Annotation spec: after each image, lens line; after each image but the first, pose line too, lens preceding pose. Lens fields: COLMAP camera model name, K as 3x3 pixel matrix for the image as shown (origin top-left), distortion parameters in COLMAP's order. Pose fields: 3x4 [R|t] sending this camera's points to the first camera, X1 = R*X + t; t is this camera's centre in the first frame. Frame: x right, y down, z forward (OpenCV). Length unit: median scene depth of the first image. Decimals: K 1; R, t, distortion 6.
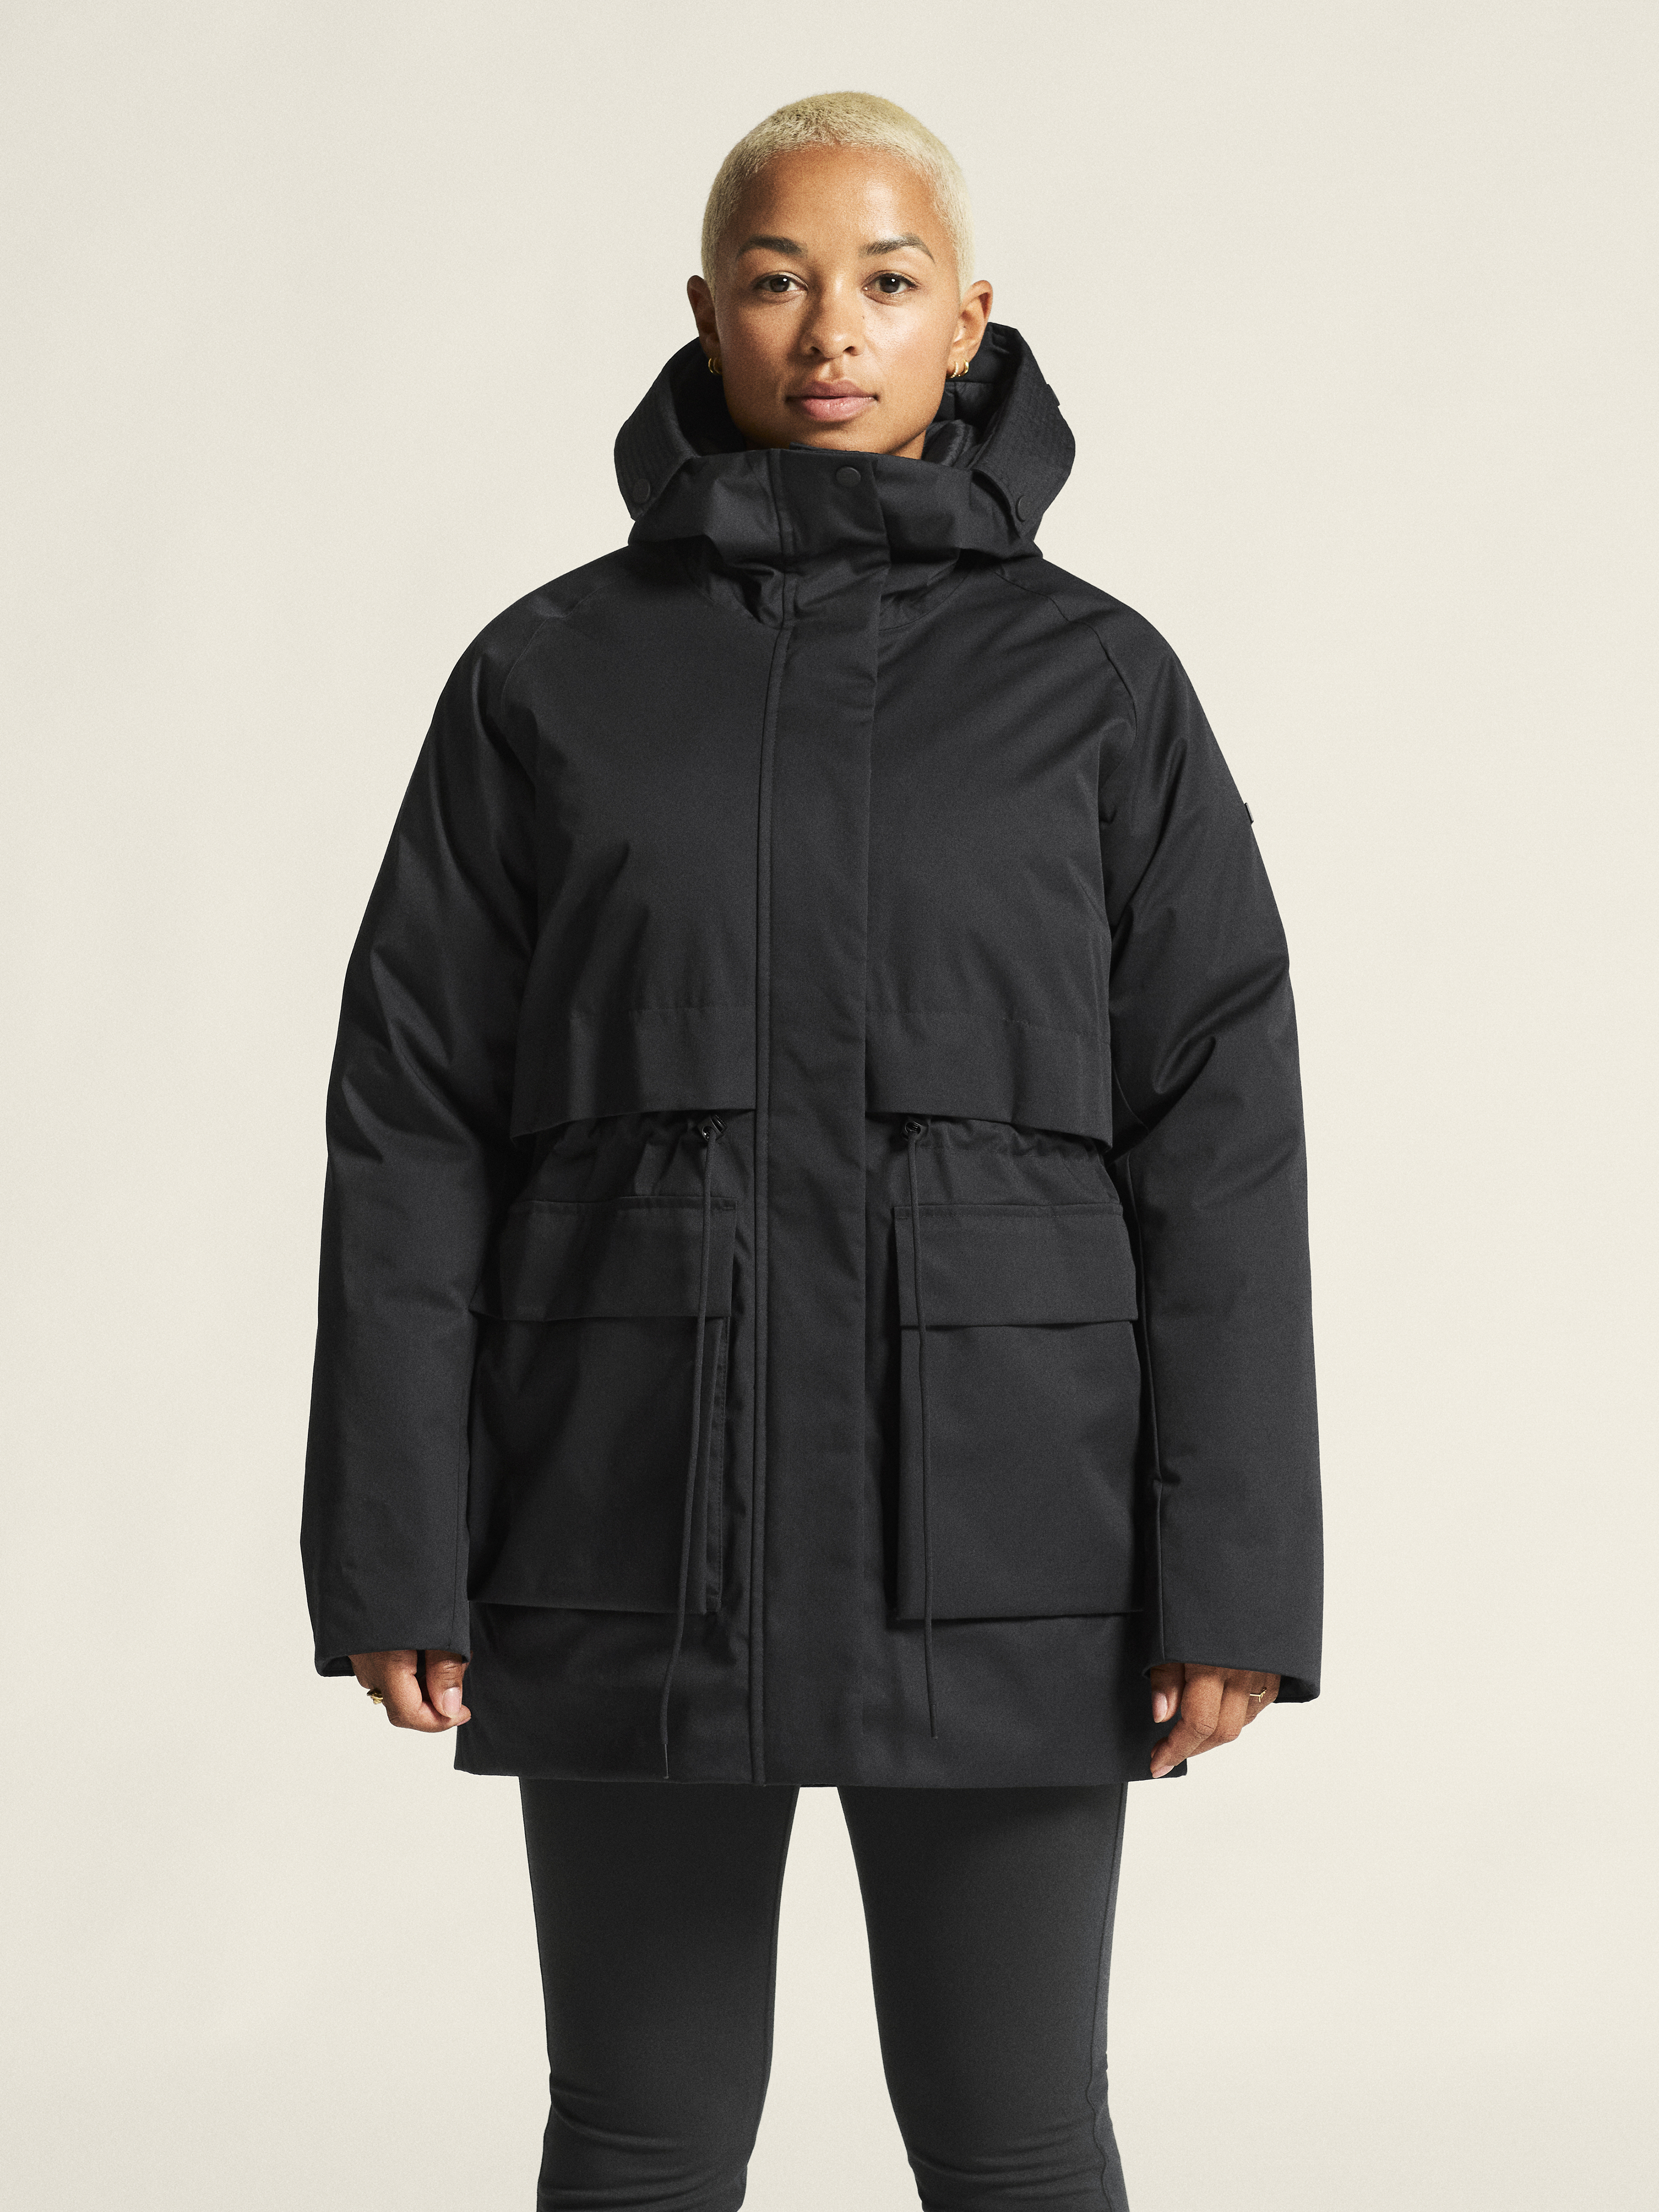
lens RADIAL K [[5263.2, 0, 829.5], [0, 5263.2, 1106.0], [0, 0, 1]] dist [0.437804, -0.778868]
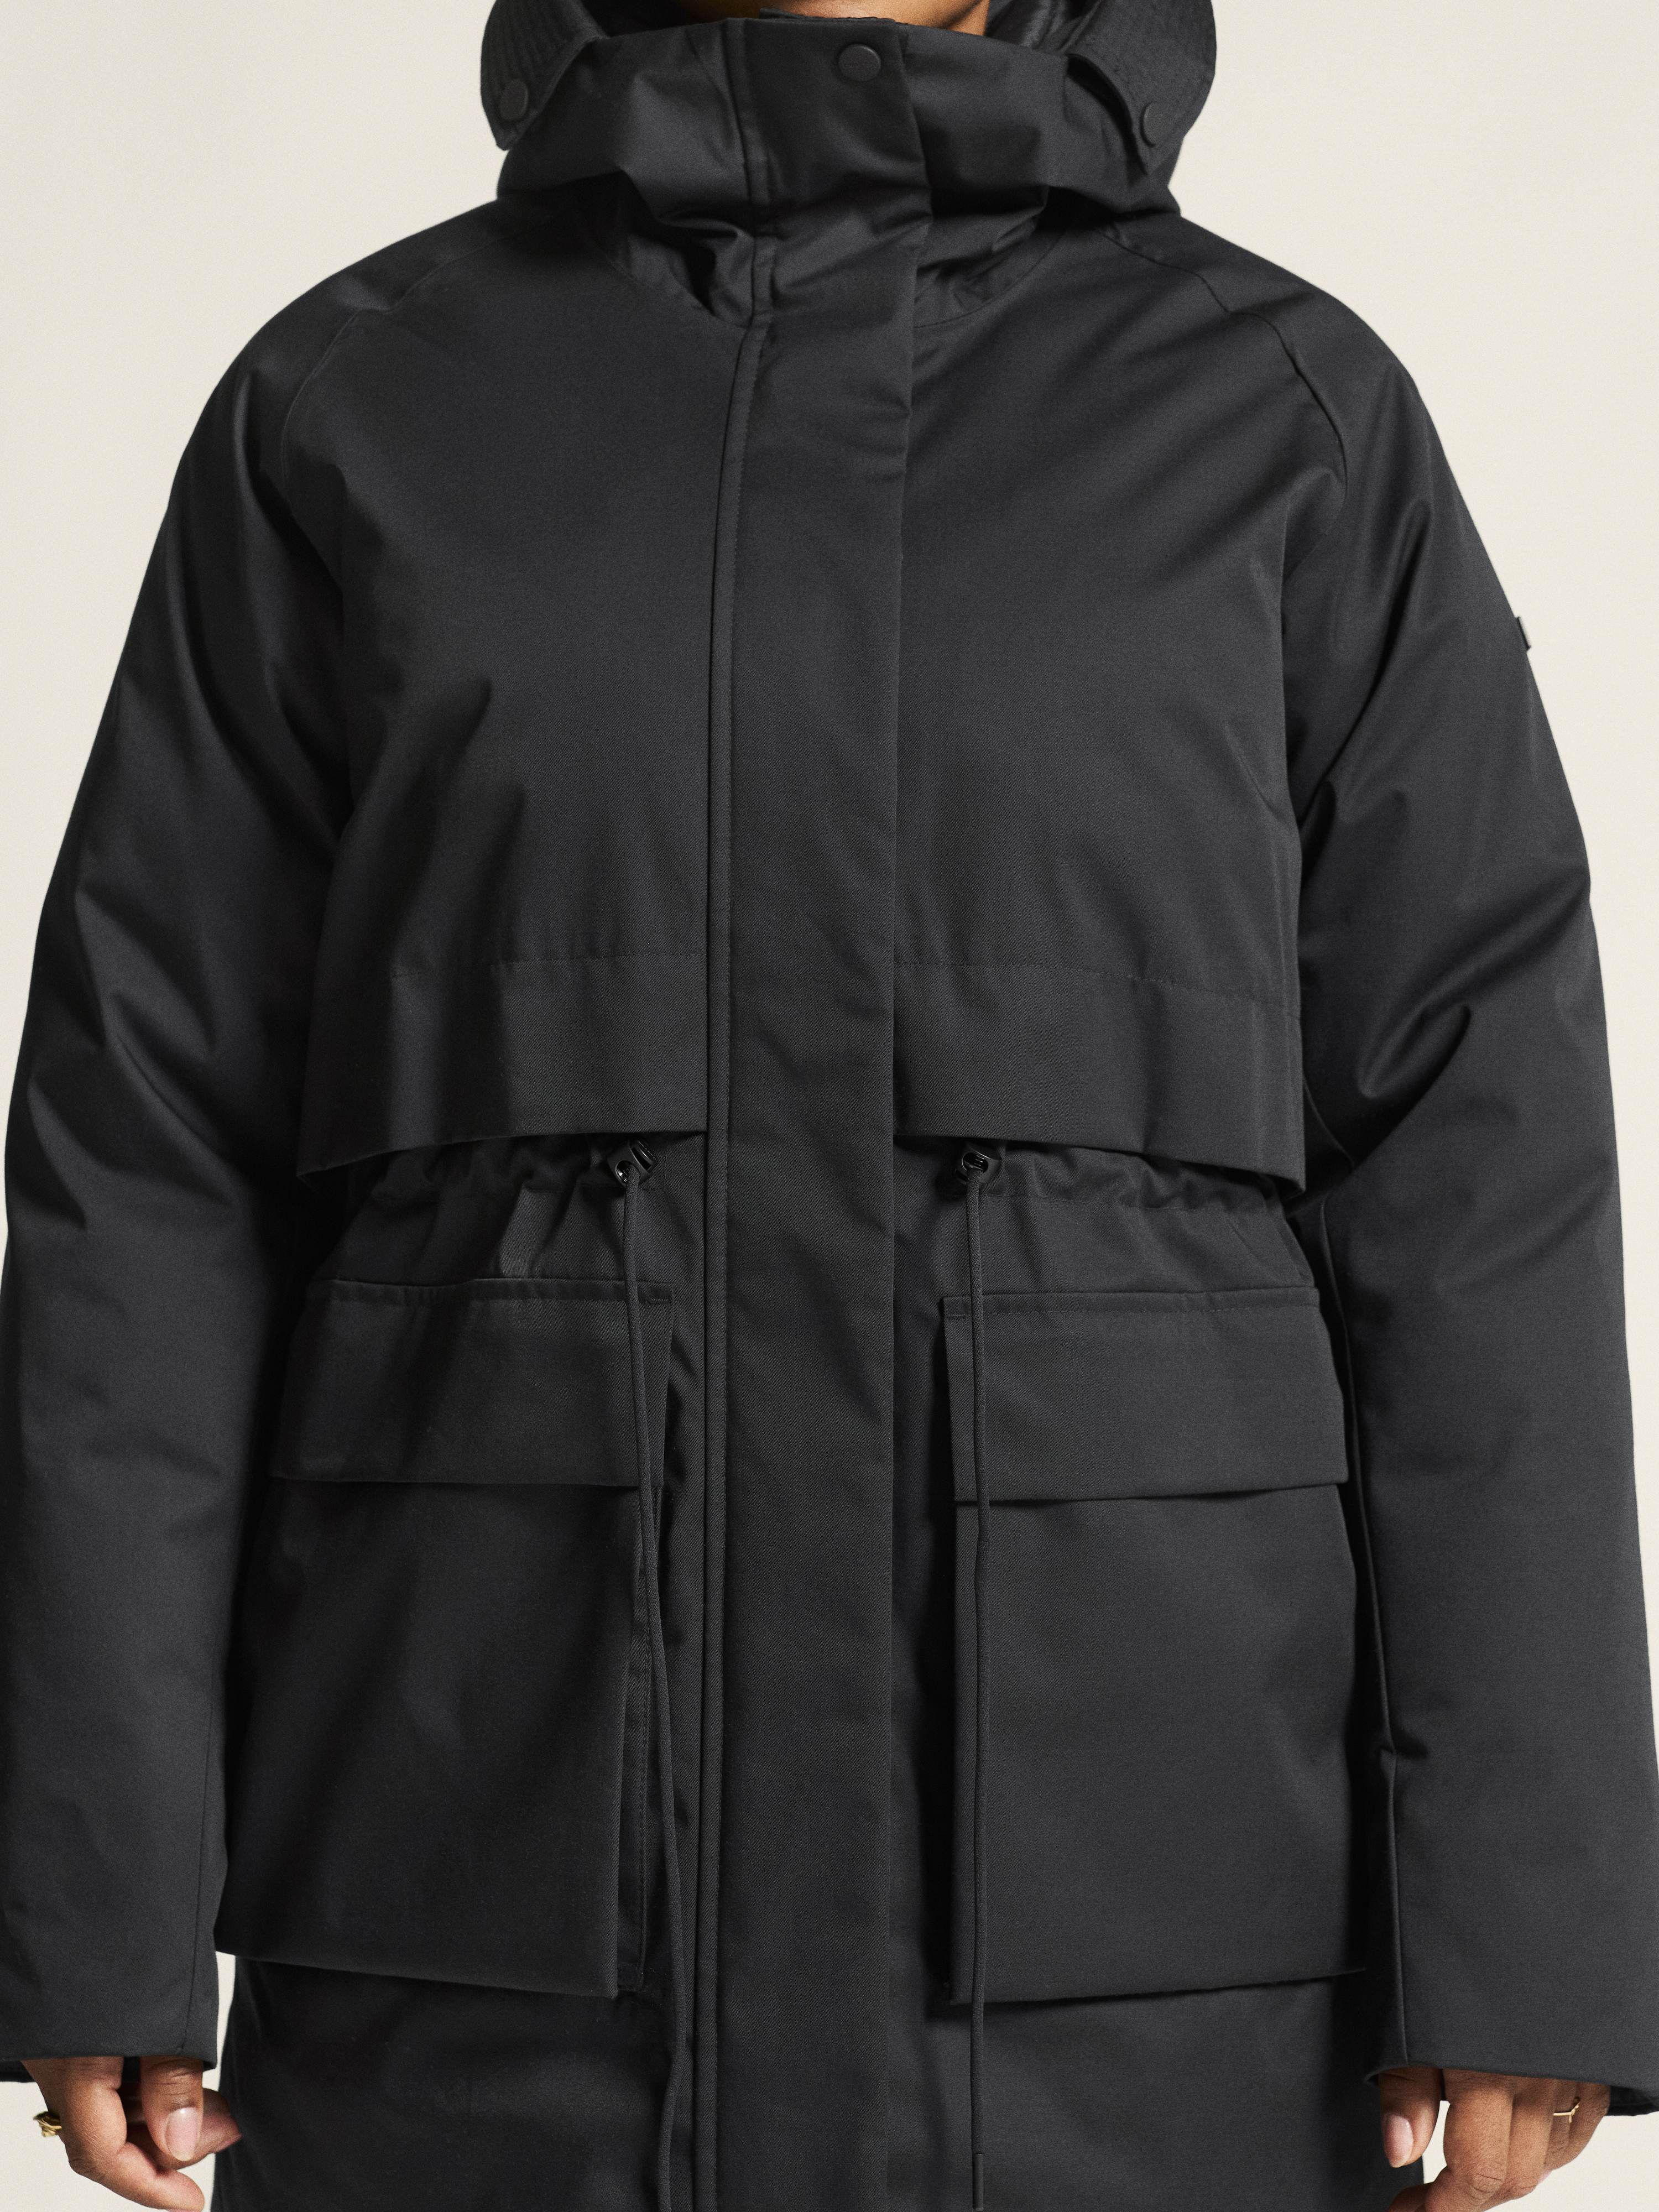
lens RADIAL K [[5266.6, 0, 826.1], [0, 5266.6, 1010.5], [0, 0, 1]] dist [-1.129438, 0.218913]
pose [[0.999977, -0.002408, -0.006299, 0.003036], [0.002293, 0.999832, -0.018203, -0.002127], [0.006342, 0.018188, 0.999814, 0.417587]]
